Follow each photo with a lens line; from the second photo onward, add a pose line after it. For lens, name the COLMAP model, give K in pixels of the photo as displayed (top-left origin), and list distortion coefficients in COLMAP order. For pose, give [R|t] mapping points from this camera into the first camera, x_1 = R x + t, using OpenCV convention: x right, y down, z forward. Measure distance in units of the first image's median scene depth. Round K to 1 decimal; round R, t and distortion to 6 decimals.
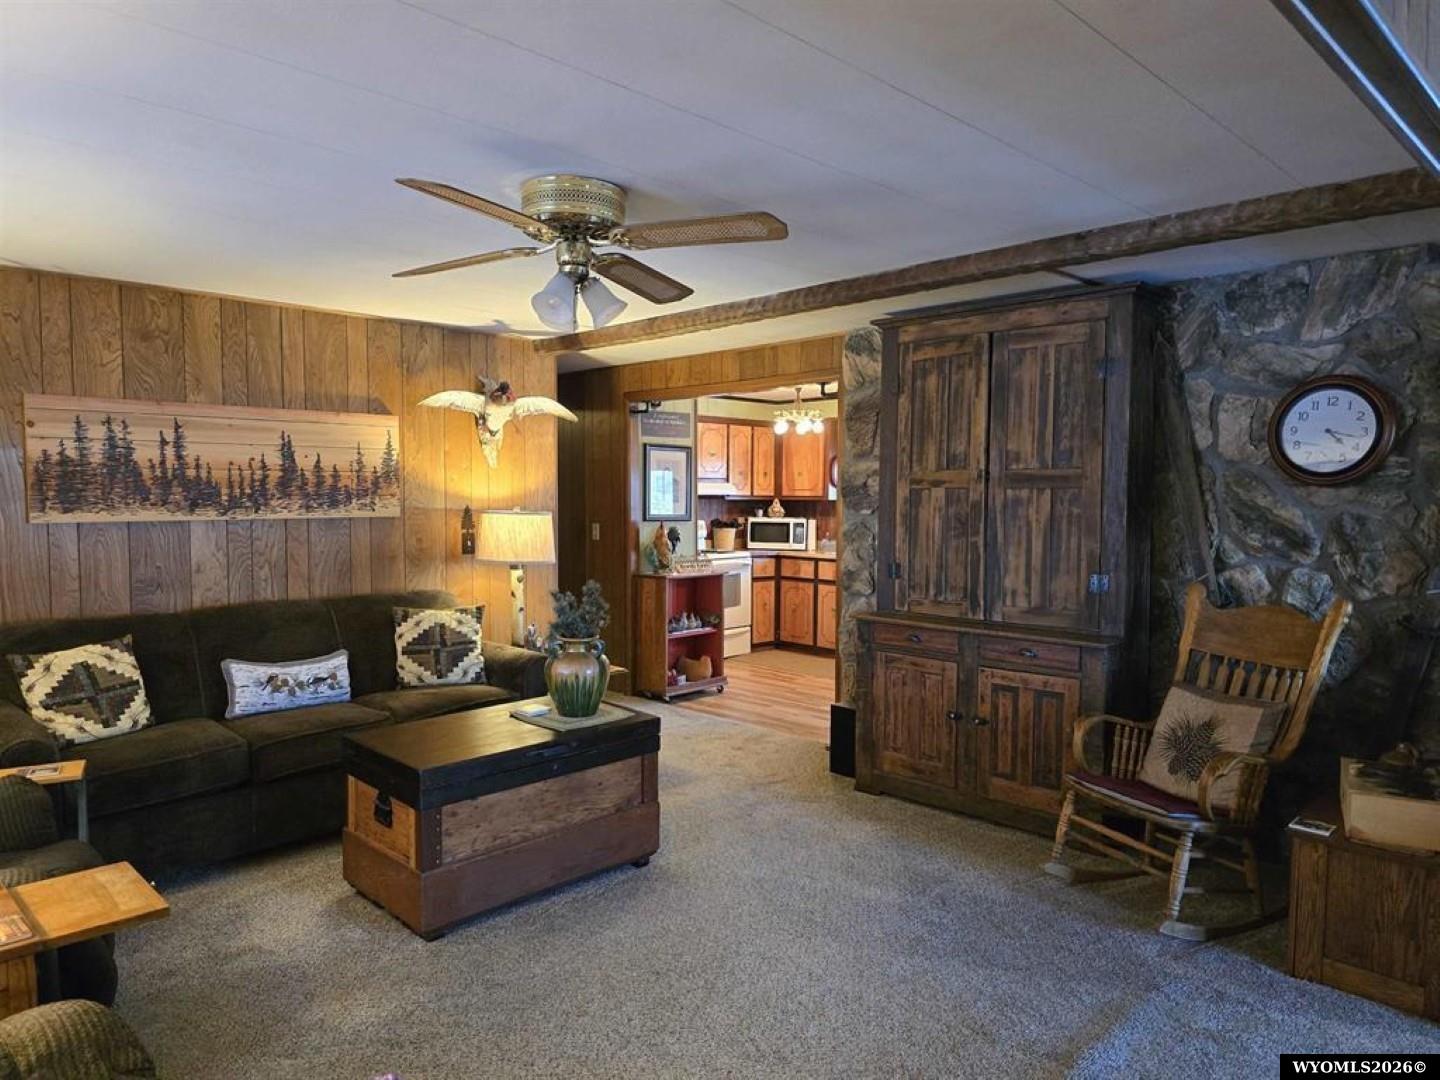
lens RADIAL K [[967.3, 0, 714.5], [0, 967.3, 542.8], [0, 0, 1]] dist [0.057080, -0.054992]
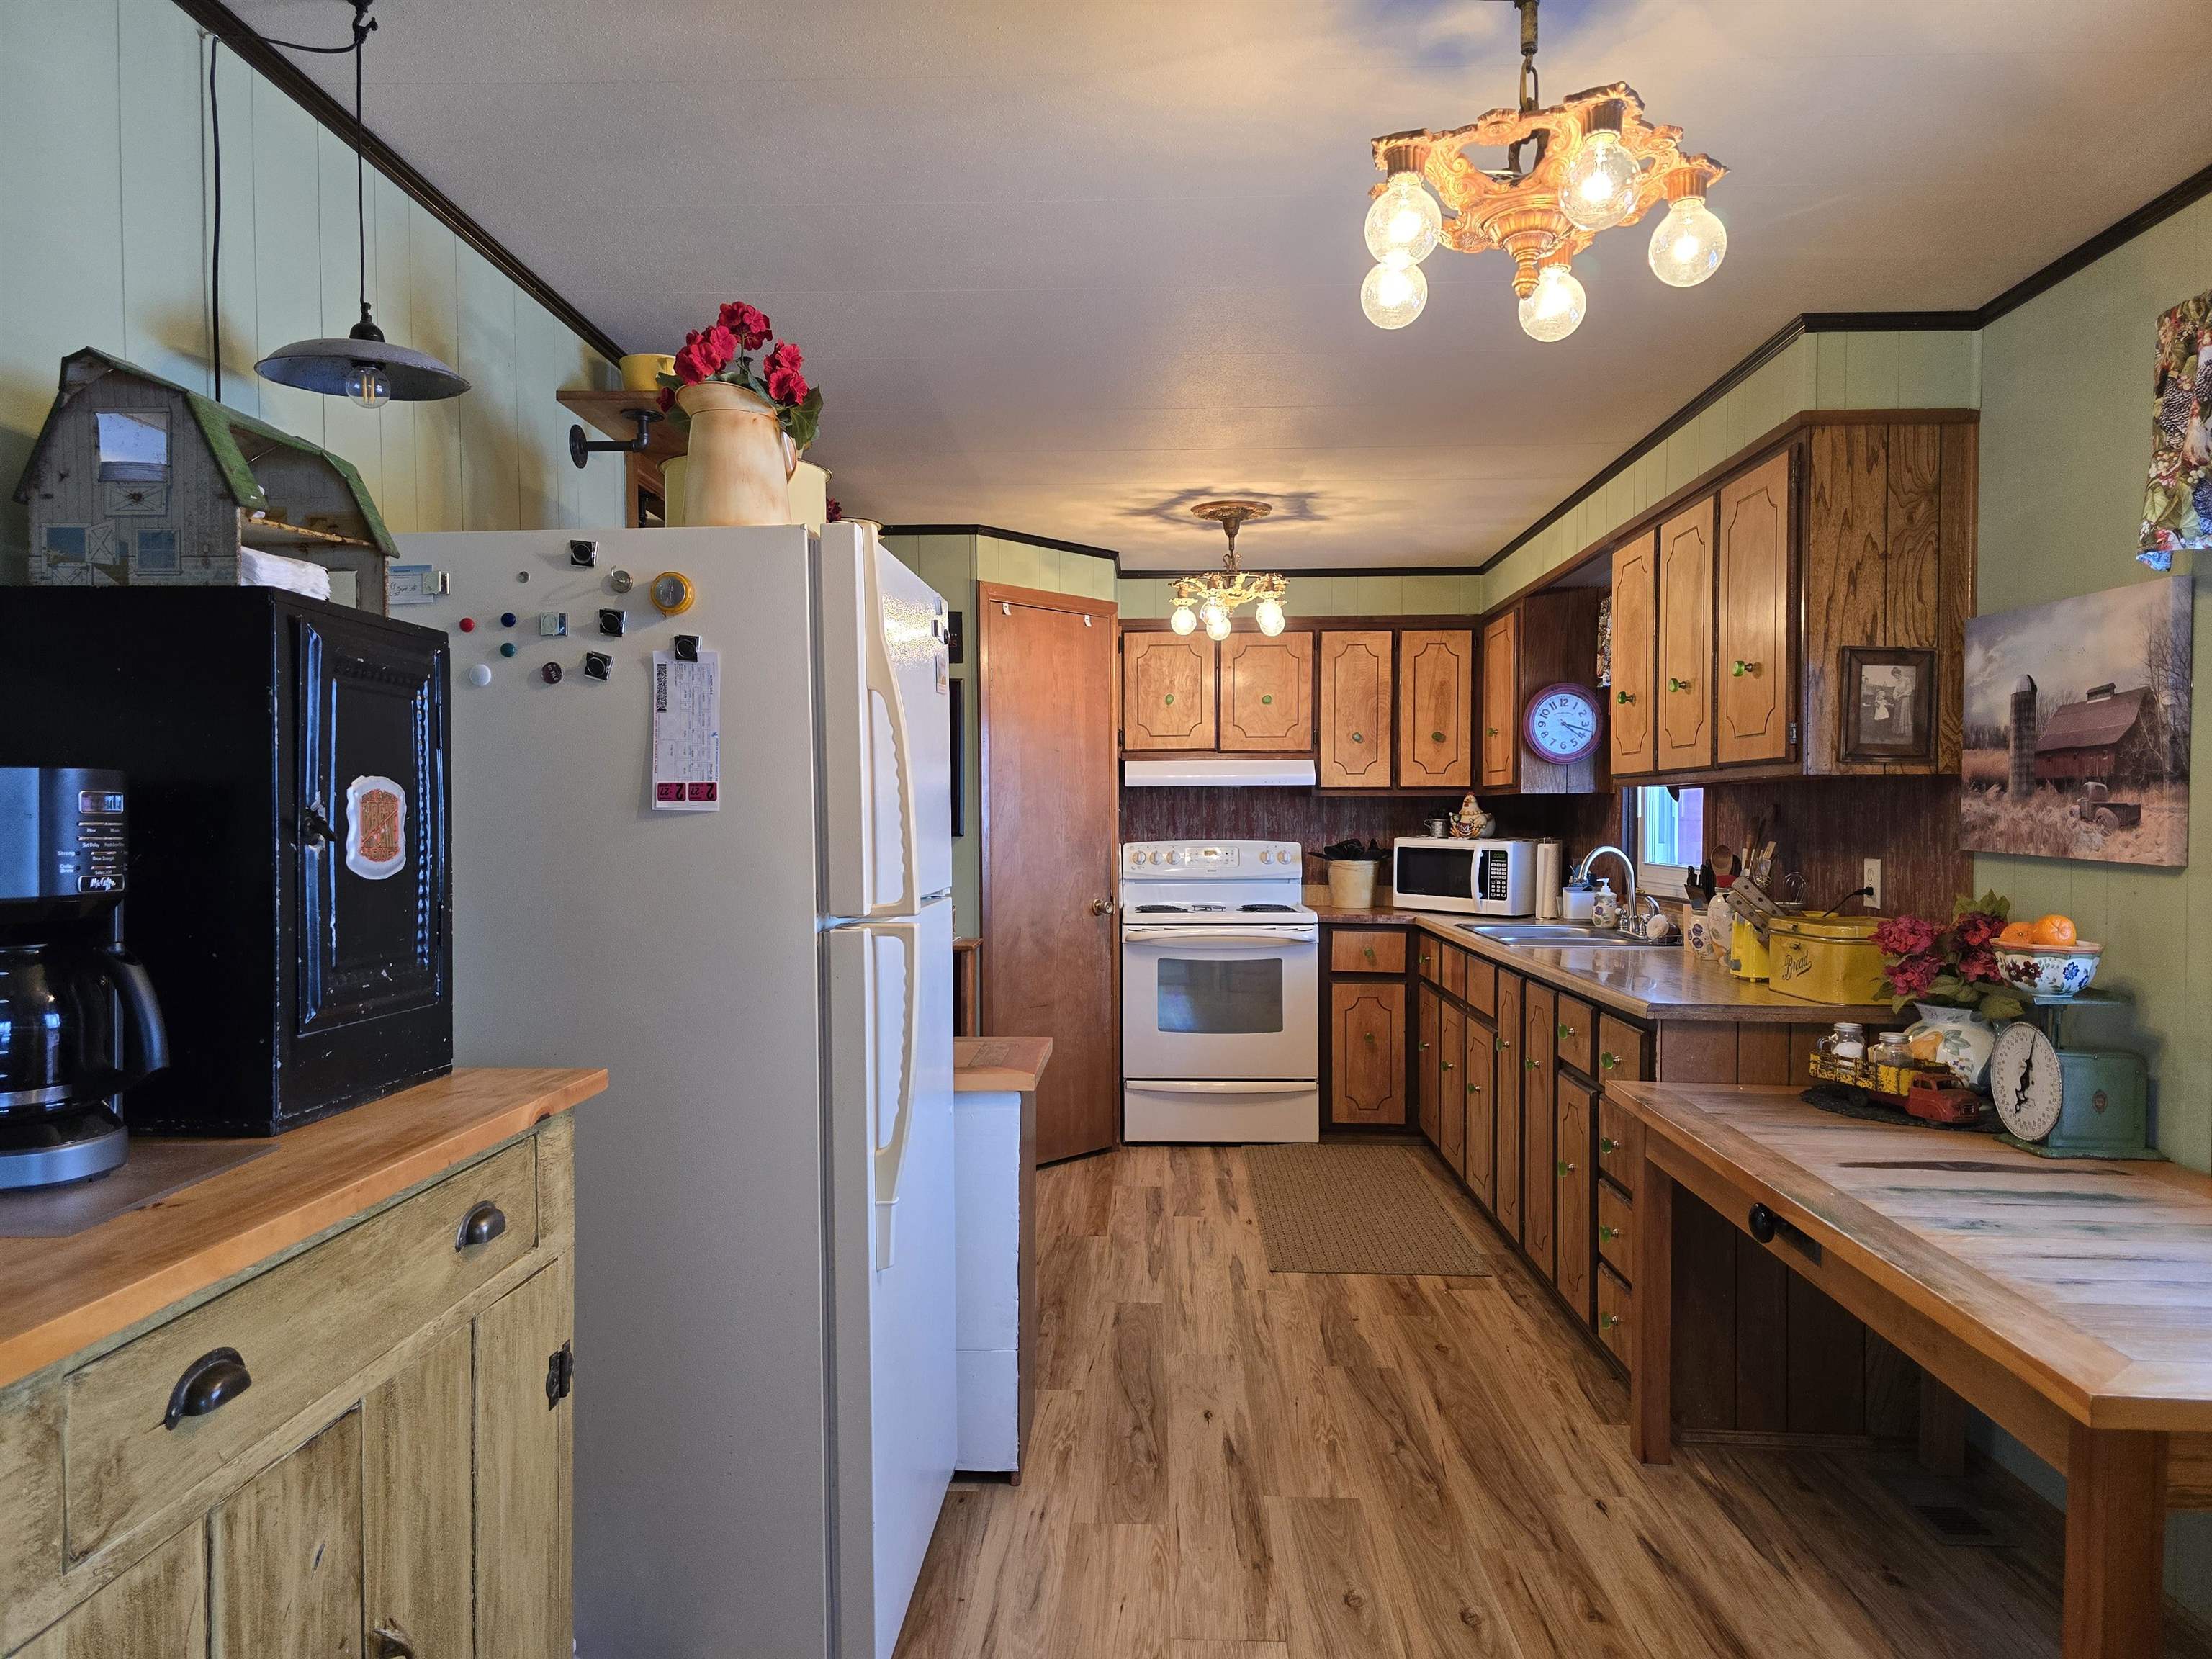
lens RADIAL K [[1485.8, 0, 1083.8], [0, 1485.8, 850.8], [0, 0, 1]] dist [0.057080, -0.054992]
pose [[0.677963, 0.012828, -0.734984, 0.449162], [-0.032267, 0.999403, -0.012321, -0.007042], [0.734387, 0.032068, 0.677972, 0.445180]]
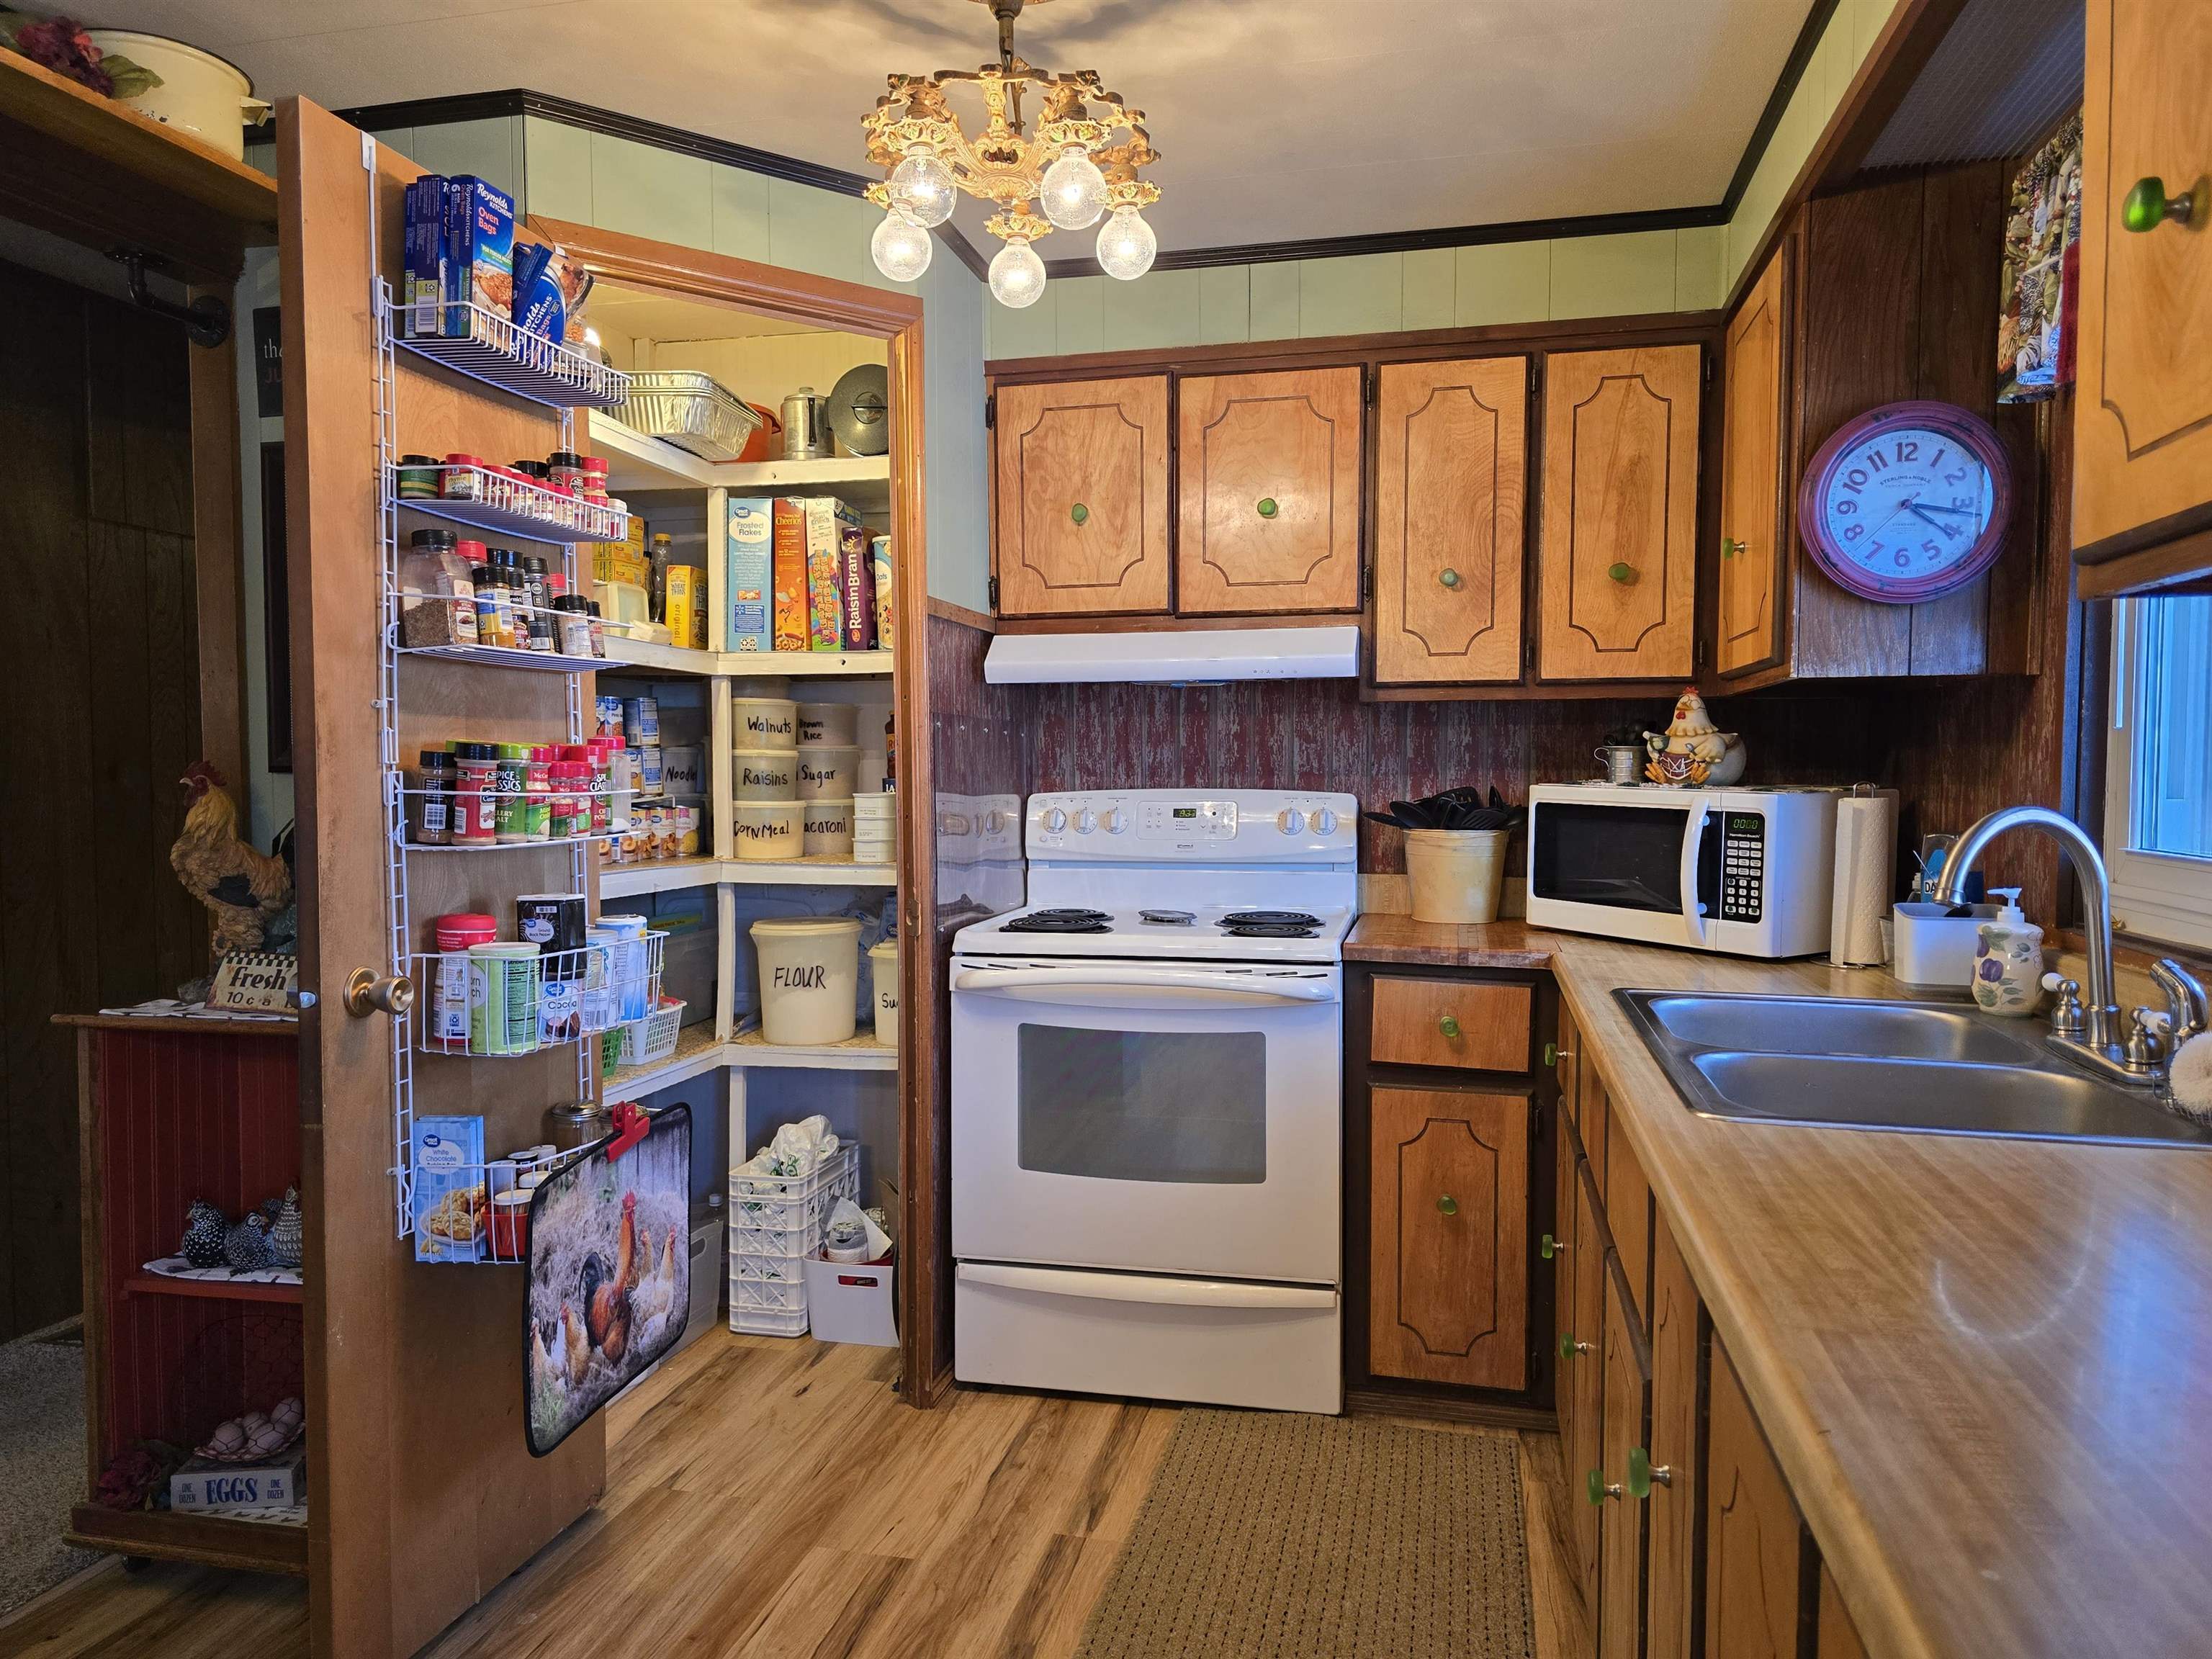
lens RADIAL K [[1485.8, 0, 1108.8], [0, 1485.8, 842.2], [0, 0, 1]] dist [0.057080, -0.054992]
pose [[0.533236, 0.038431, -0.845093, 0.275325], [-0.039043, 0.999021, 0.020795, -0.016463], [0.845065, 0.021907, 0.534214, 0.757963]]
